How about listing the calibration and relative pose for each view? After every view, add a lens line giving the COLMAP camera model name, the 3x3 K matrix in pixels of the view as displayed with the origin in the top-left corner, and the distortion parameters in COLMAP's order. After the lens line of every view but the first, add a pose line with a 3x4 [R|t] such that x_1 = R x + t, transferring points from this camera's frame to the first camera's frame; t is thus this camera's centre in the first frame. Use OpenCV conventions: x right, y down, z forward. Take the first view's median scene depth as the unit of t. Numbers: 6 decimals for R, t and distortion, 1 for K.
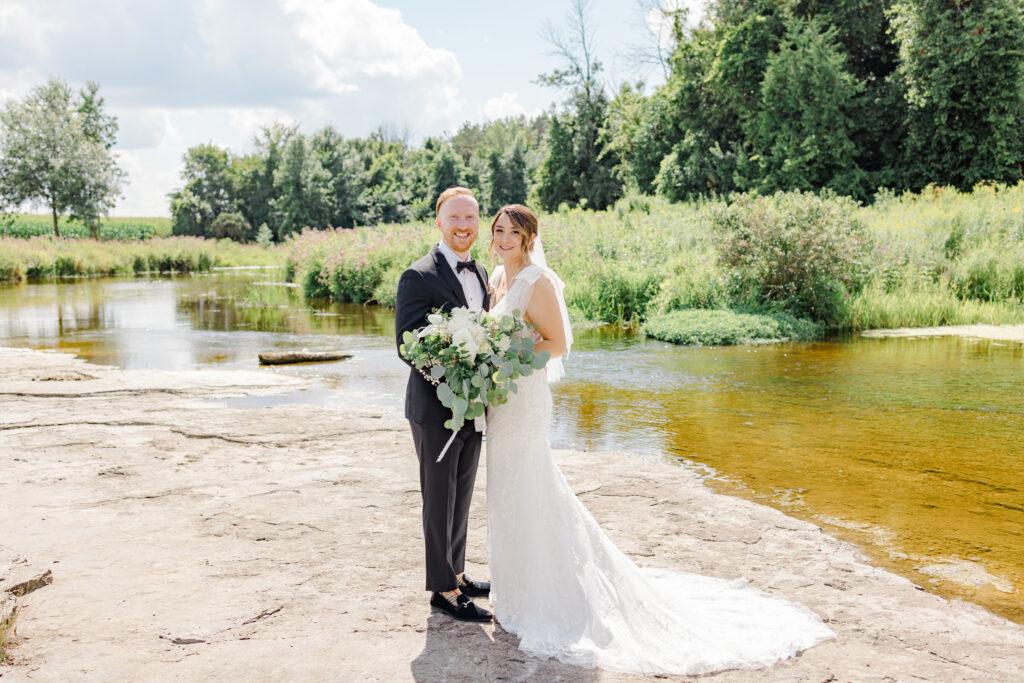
lens RADIAL K [[1083.8, 0, 516.4], [0, 1083.8, 341.9], [0, 0, 1]] dist [0.061707, -0.027946]
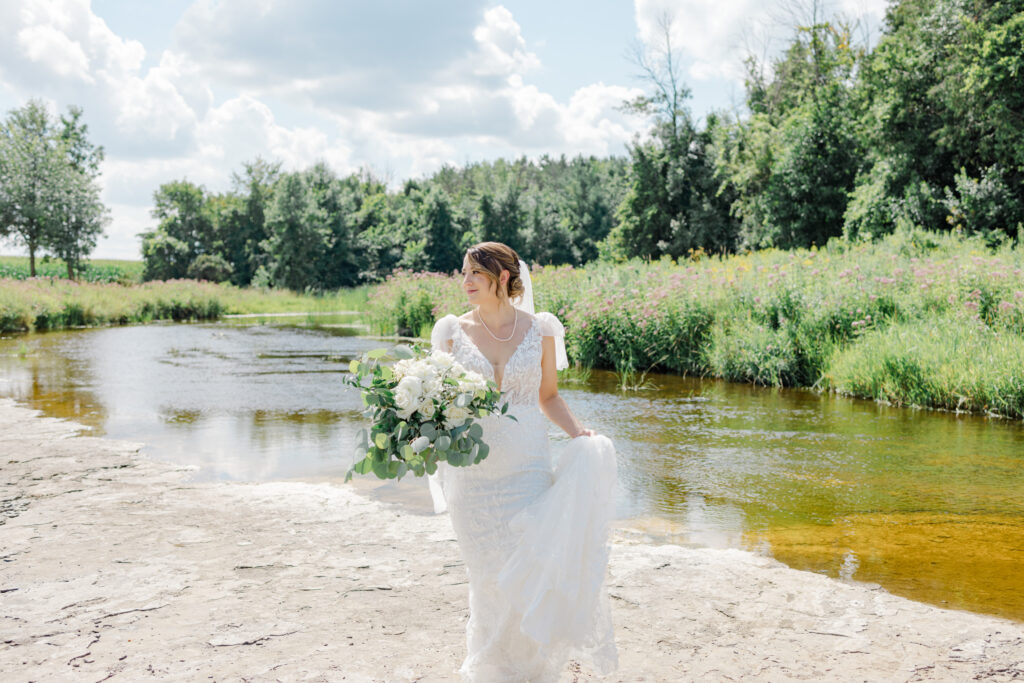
lens RADIAL K [[1037.5, 0, 517.6], [0, 1037.5, 354.7], [0, 0, 1]] dist [0.013605, -0.000074]
pose [[0.995141, 0.002369, 0.098435, -0.207348], [0.000523, 0.999569, -0.029341, -0.019668], [-0.098462, 0.029249, 0.994711, 0.243932]]
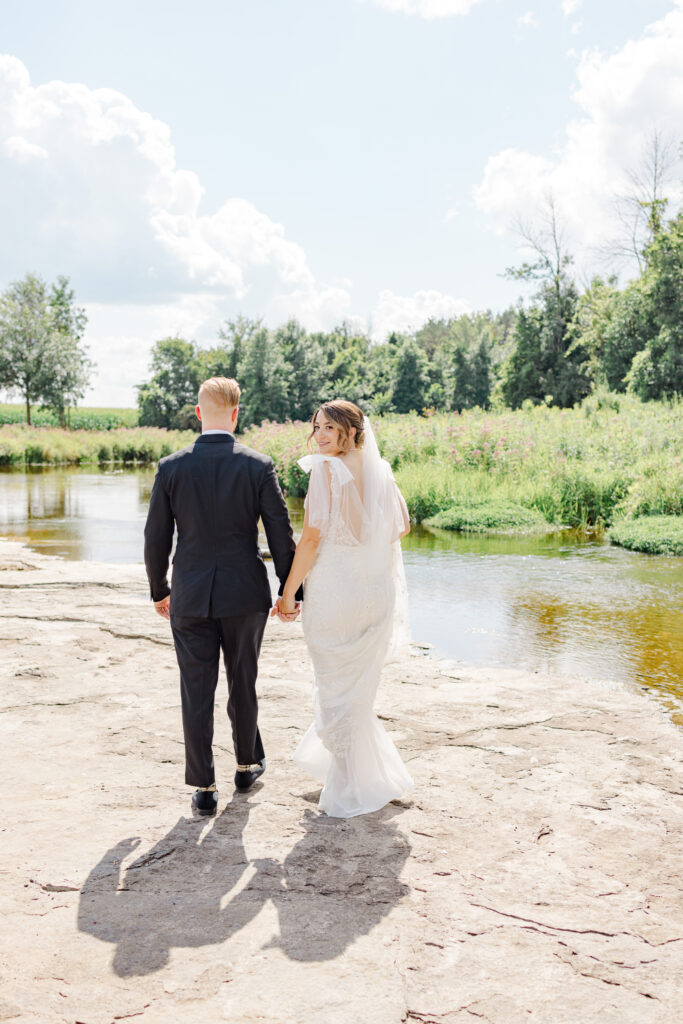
lens RADIAL K [[1100.4, 0, 341.5], [0, 1100.4, 512.0], [0, 0, 1]] dist [0.031382, 0.012916]
pose [[0.992031, 0.029226, -0.122558, 0.002210], [-0.032204, 0.999230, -0.022390, -0.001401], [0.121809, 0.026158, 0.992209, 0.013732]]
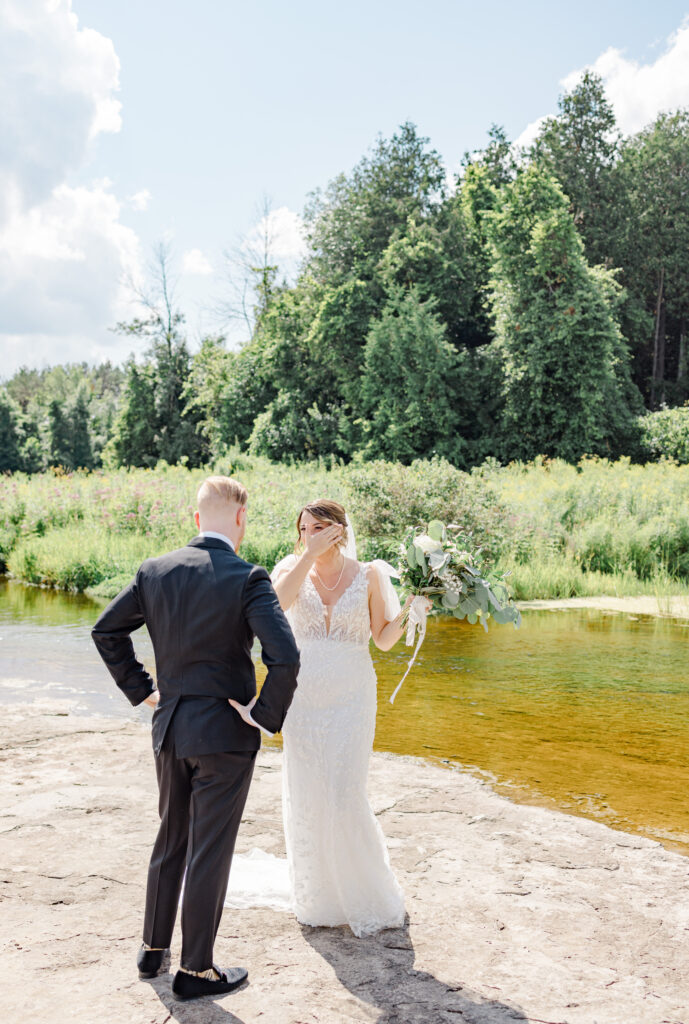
lens RADIAL K [[1122.8, 0, 337.4], [0, 1122.8, 534.8], [0, 0, 1]] dist [0.052892, -0.011599]
pose [[0.971341, 0.017545, 0.237044, -0.031701], [-0.003482, 0.998215, -0.059616, -0.004754], [-0.237667, 0.057082, 0.969668, 0.019491]]
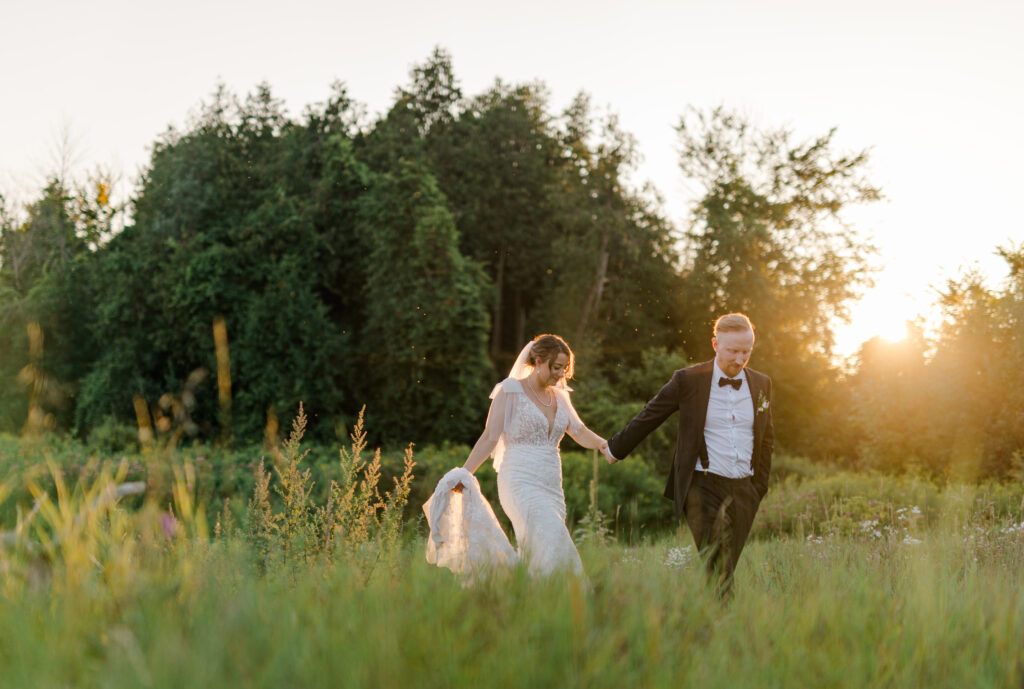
lens RADIAL K [[1758.7, 0, 495.1], [0, 1758.7, 391.1], [0, 0, 1]] dist [0.008274, 0.093606]
pose [[0.834123, 0.057043, 0.548621, -0.381568], [0.011985, 0.992529, -0.121422, 0.020007], [-0.551448, 0.107856, 0.827207, -0.369620]]
